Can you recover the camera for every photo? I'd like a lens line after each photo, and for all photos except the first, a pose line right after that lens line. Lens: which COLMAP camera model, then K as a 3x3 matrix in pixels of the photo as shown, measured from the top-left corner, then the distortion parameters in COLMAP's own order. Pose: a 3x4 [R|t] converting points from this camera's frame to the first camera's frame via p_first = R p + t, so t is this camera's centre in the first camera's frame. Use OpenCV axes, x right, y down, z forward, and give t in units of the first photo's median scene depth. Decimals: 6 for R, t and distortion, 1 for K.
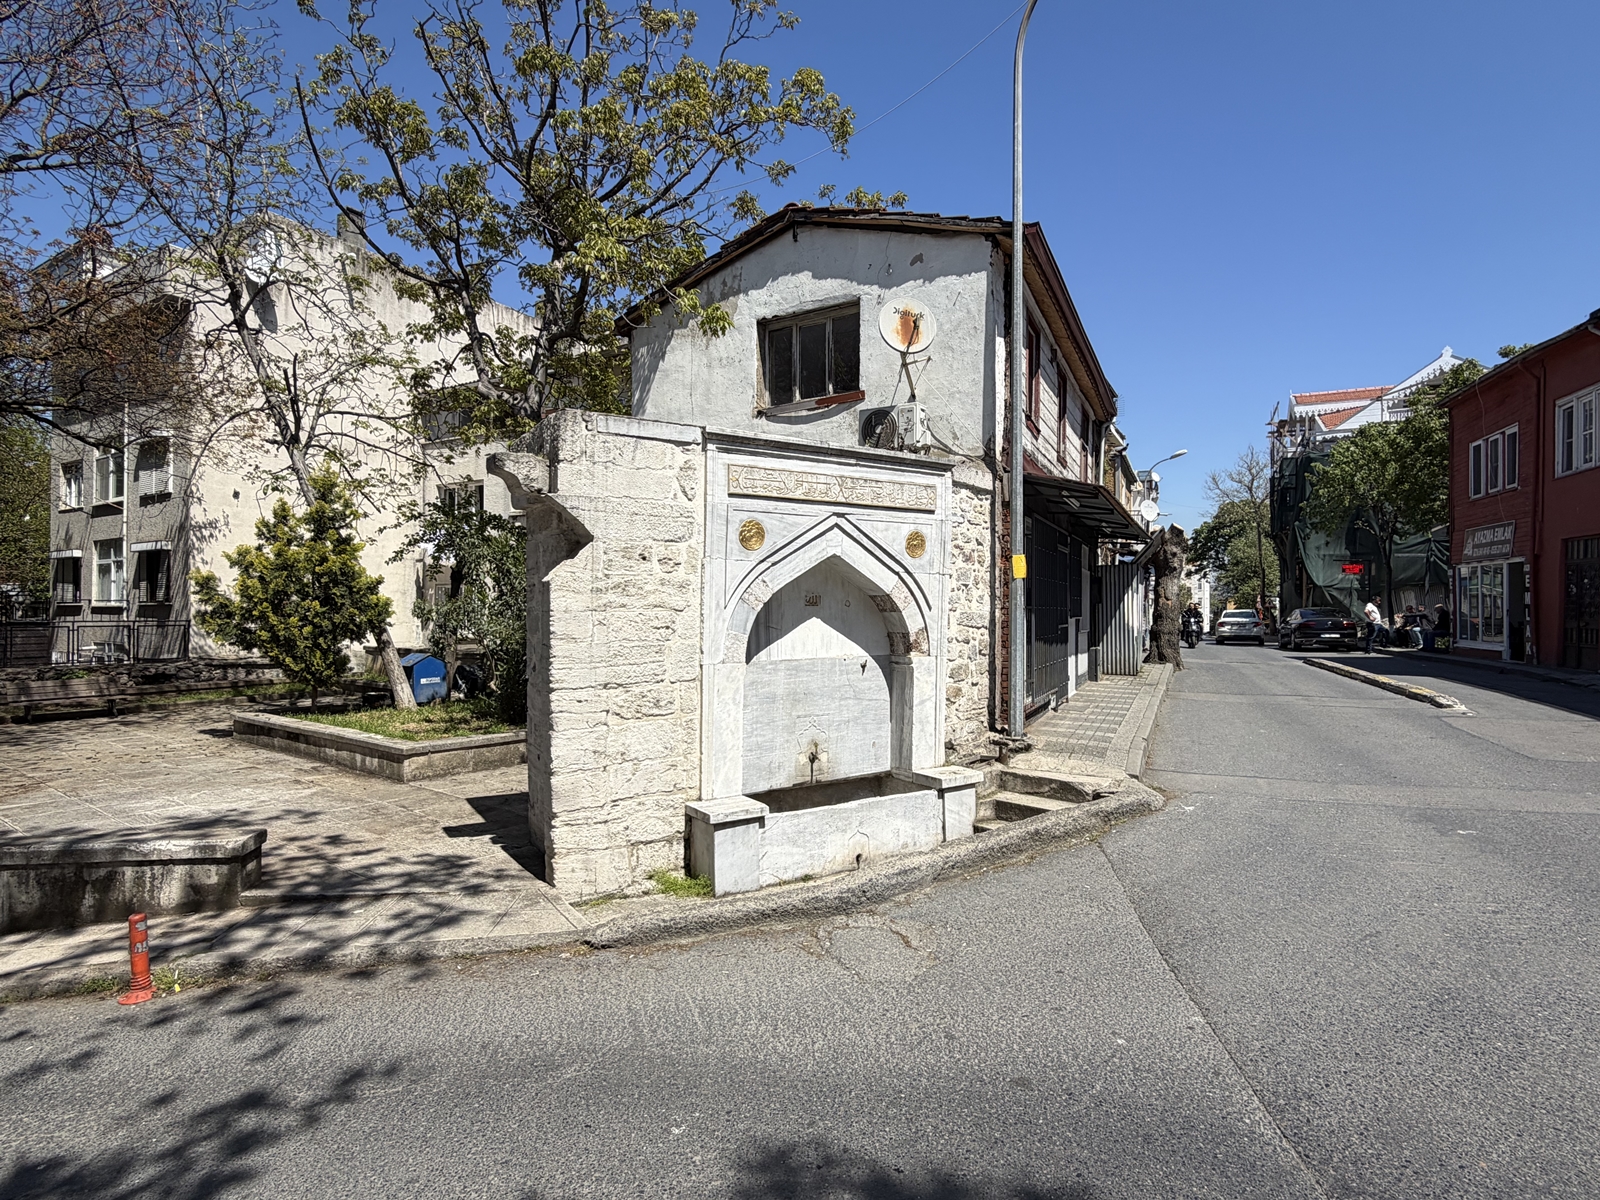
lens RADIAL K [[842.7, 0, 816.3], [0, 842.7, 598.1], [0, 0, 1]] dist [-0.001831, 0.000131]
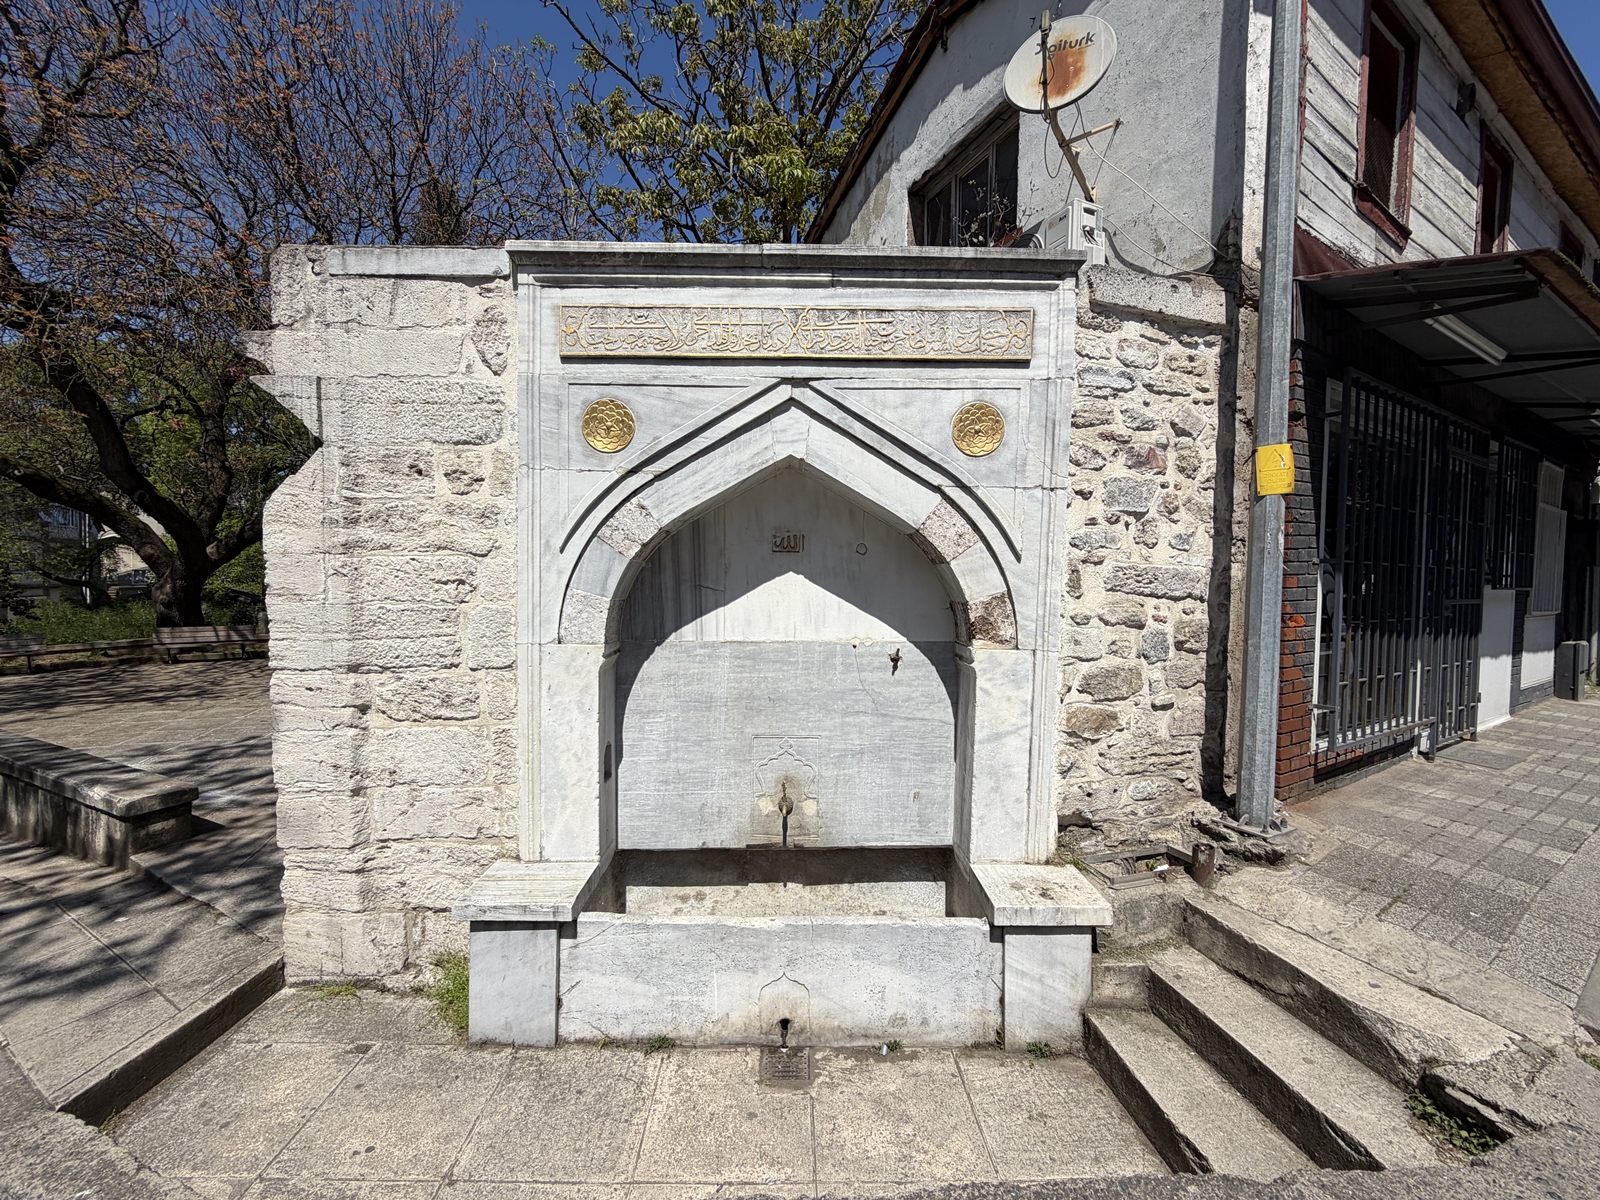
lens RADIAL K [[641.5, 0, 801.9], [0, 641.5, 600.1], [0, 0, 1]] dist [-0.000095, 0.000122]
pose [[0.828727, 0.025289, -0.559081, 0.262217], [-0.002081, 0.999111, 0.042108, 0.024134], [0.559649, -0.033732, 0.828043, 0.646674]]
